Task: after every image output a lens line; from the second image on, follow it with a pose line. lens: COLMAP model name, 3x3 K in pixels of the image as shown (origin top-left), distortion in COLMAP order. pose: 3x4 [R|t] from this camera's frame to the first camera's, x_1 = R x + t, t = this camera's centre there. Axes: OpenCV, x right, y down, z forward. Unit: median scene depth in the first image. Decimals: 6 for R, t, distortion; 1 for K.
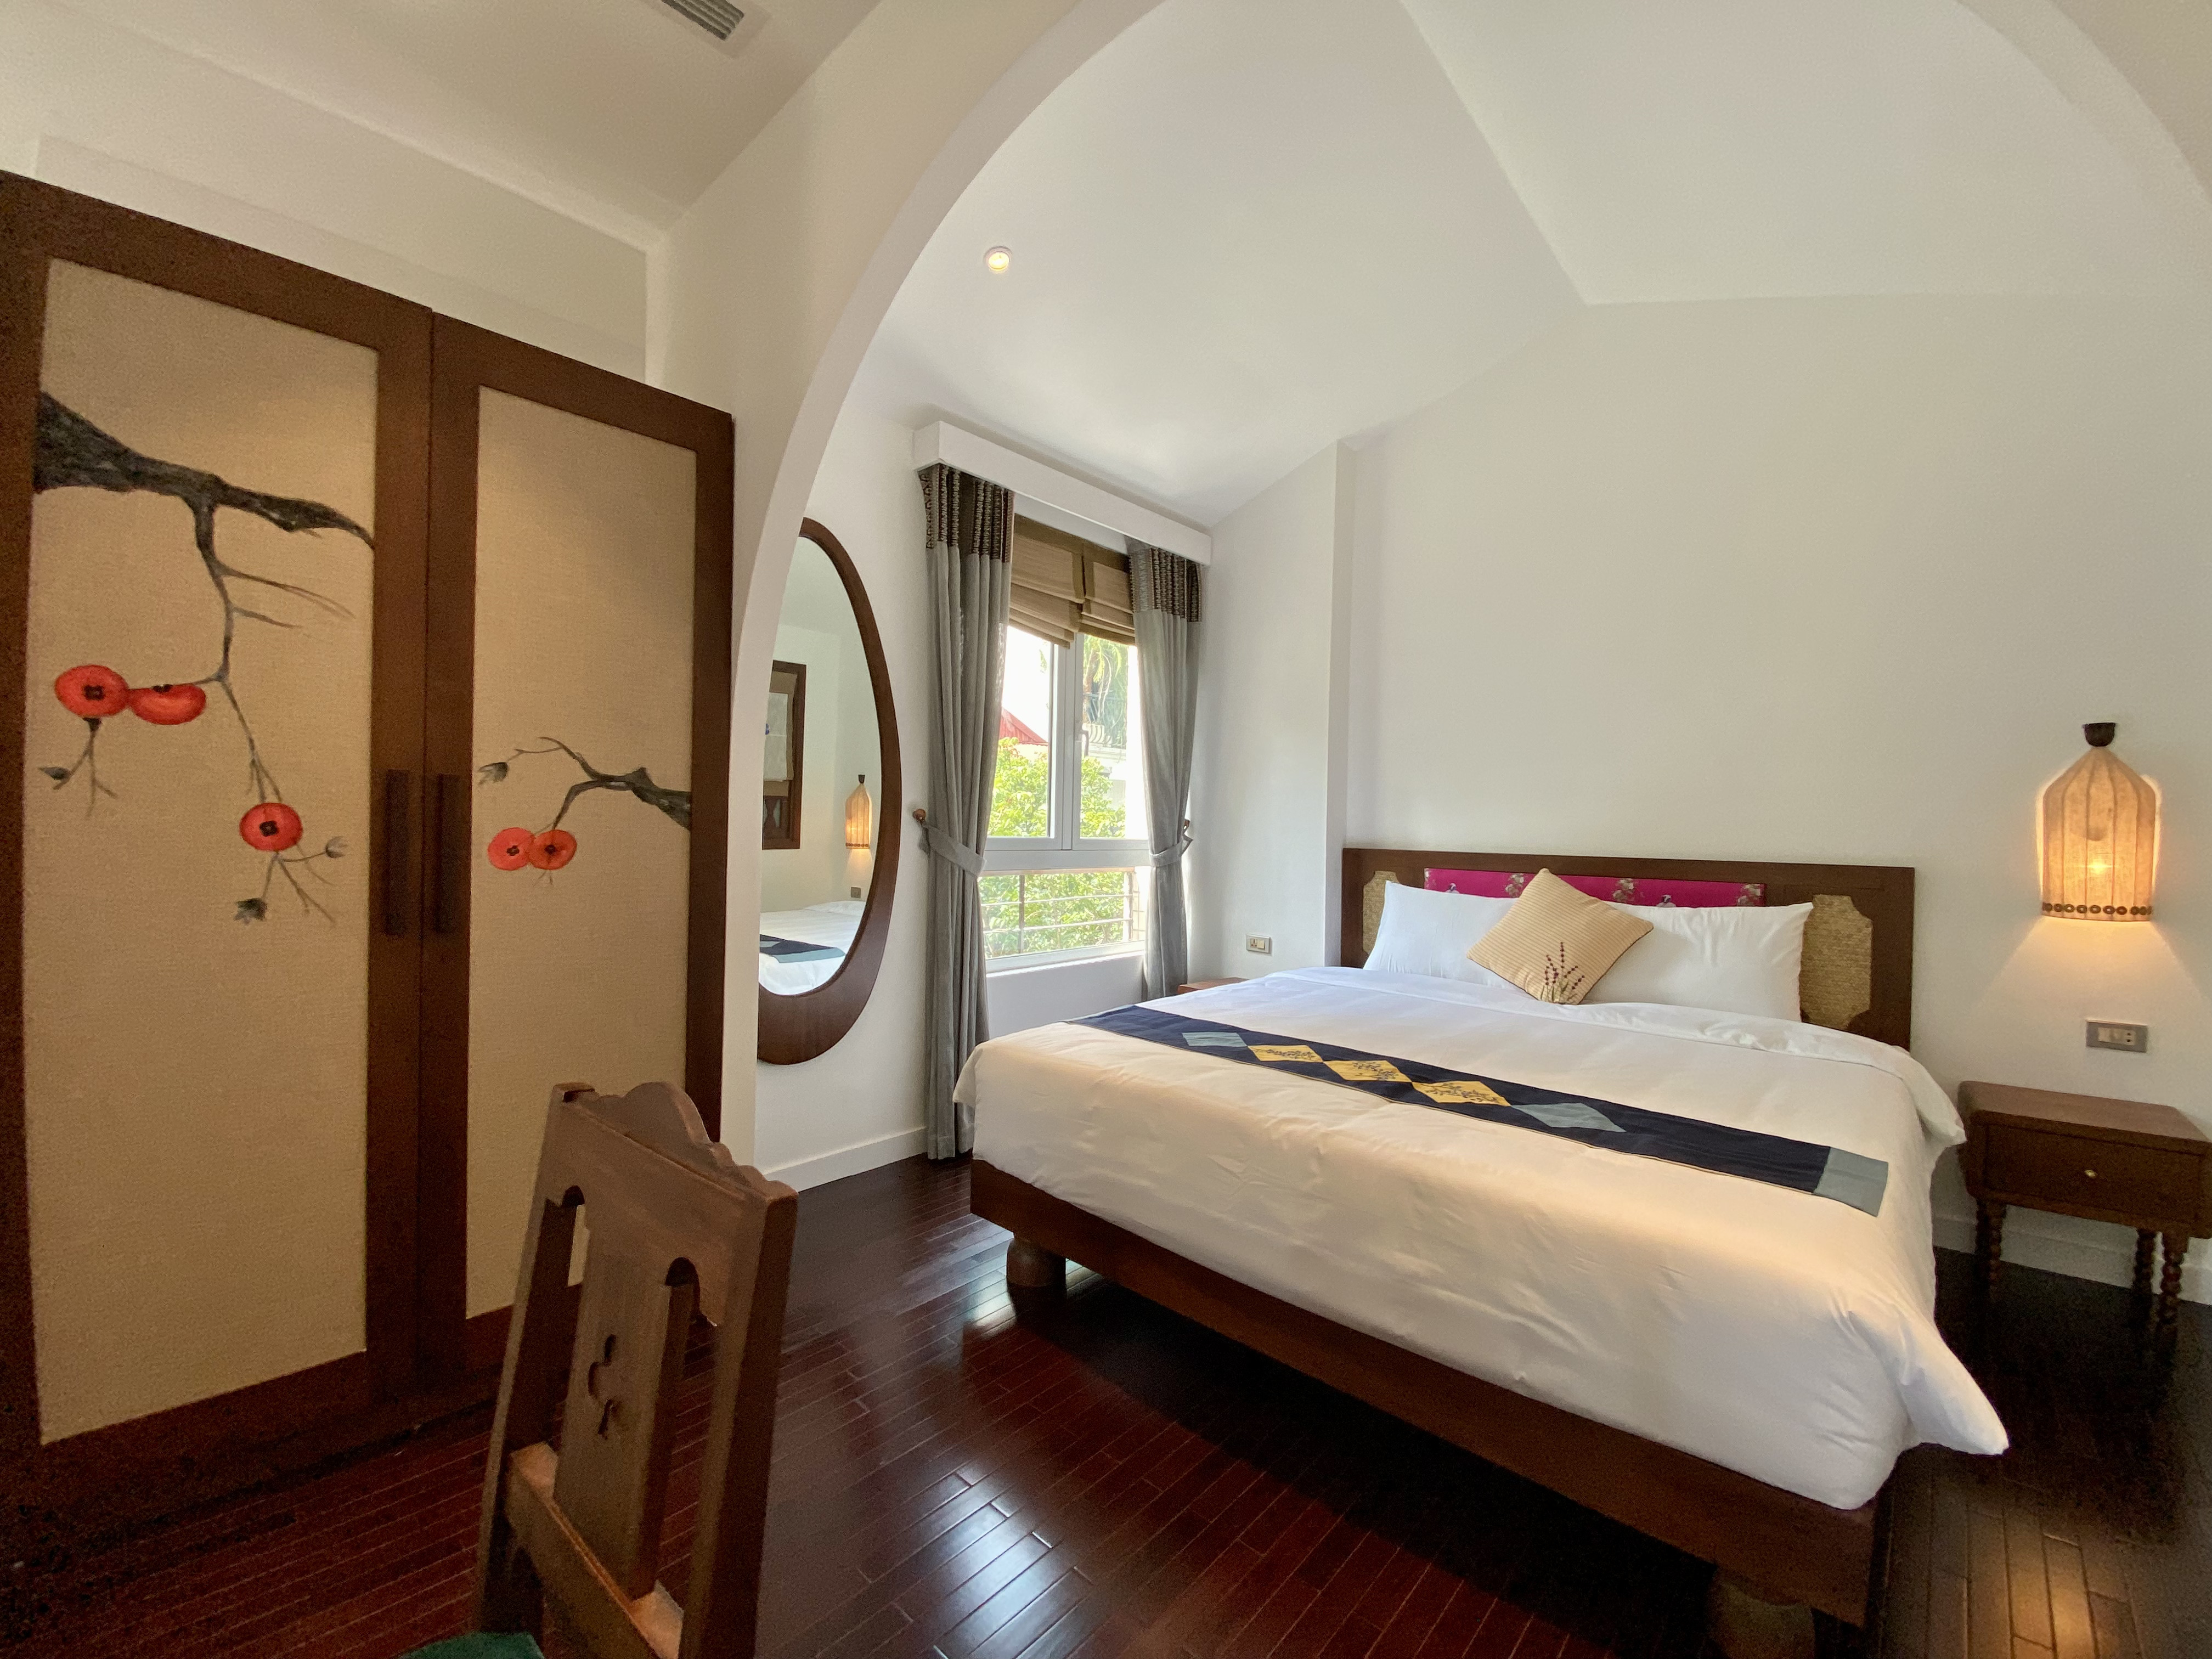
lens RADIAL K [[901.4, 0, 1102.9], [0, 901.4, 820.9], [0, 0, 1]] dist [0.062475, -0.041200]
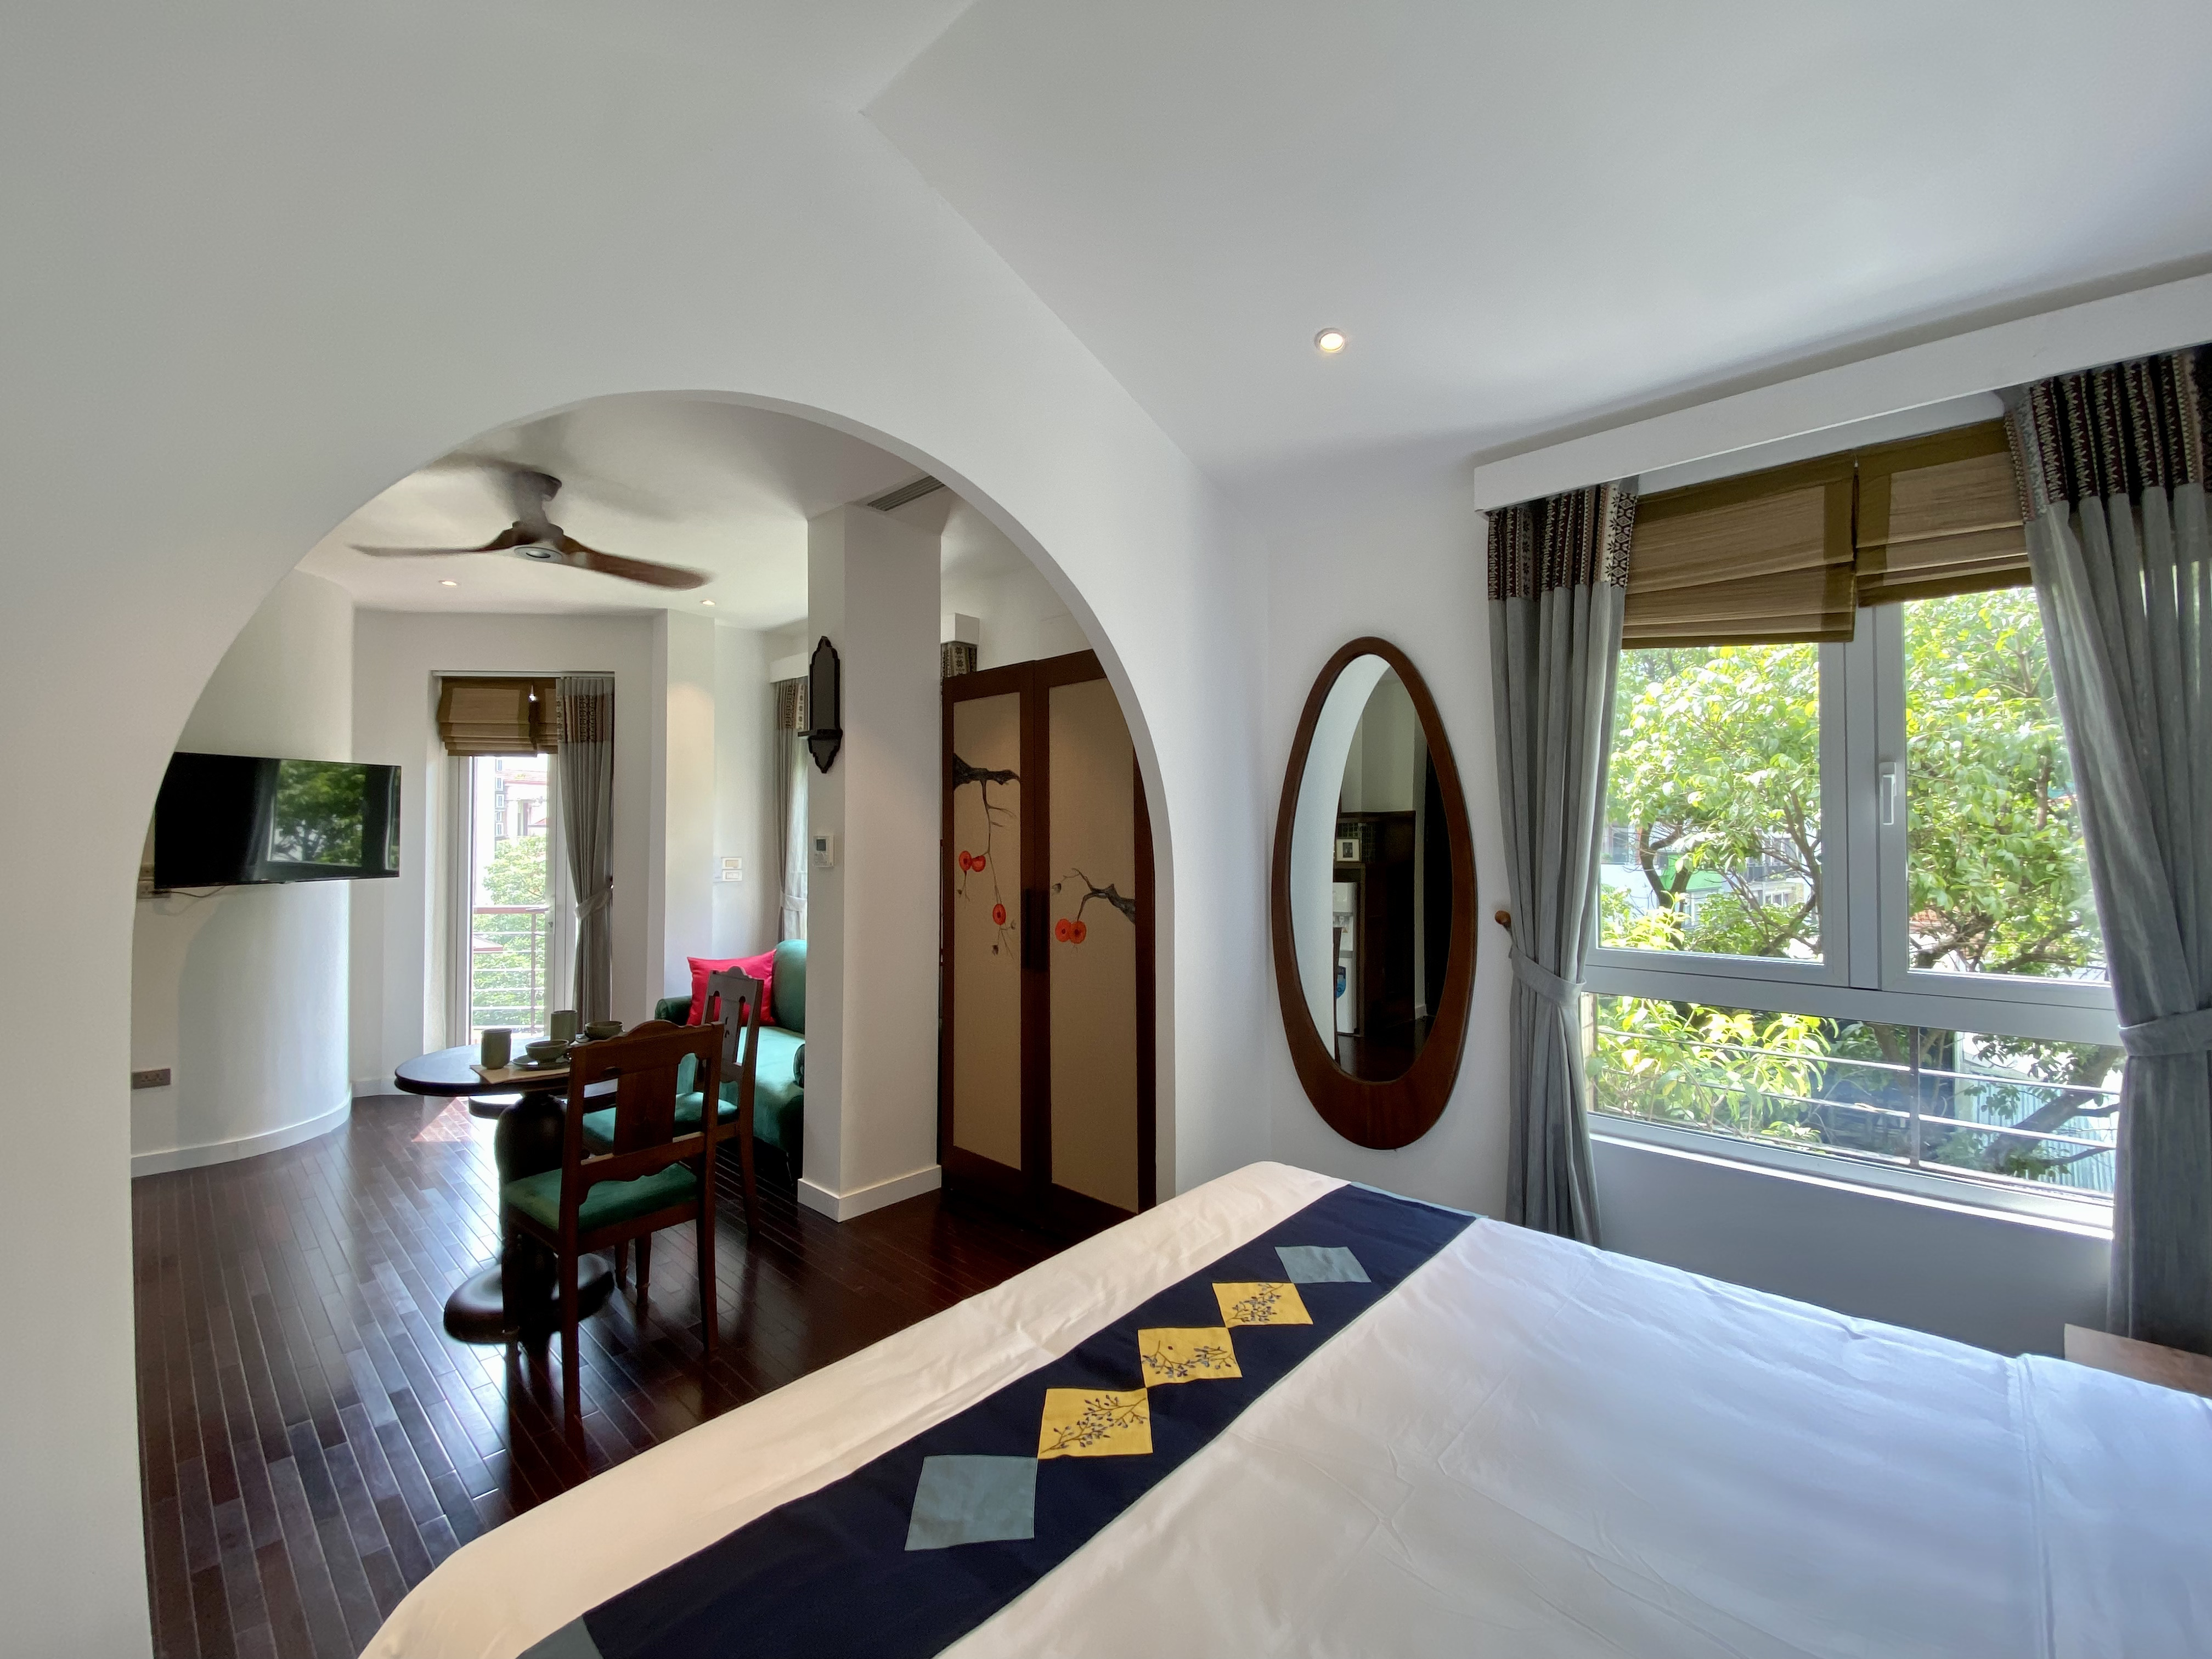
lens RADIAL K [[909.7, 0, 1128.4], [0, 909.7, 823.4], [0, 0, 1]] dist [-0.015423, -0.000500]
pose [[-0.009811, -0.033192, -0.999401, 0.772141], [0.008298, 0.999412, -0.033274, -0.079935], [0.999917, -0.008619, -0.009530, 0.757939]]
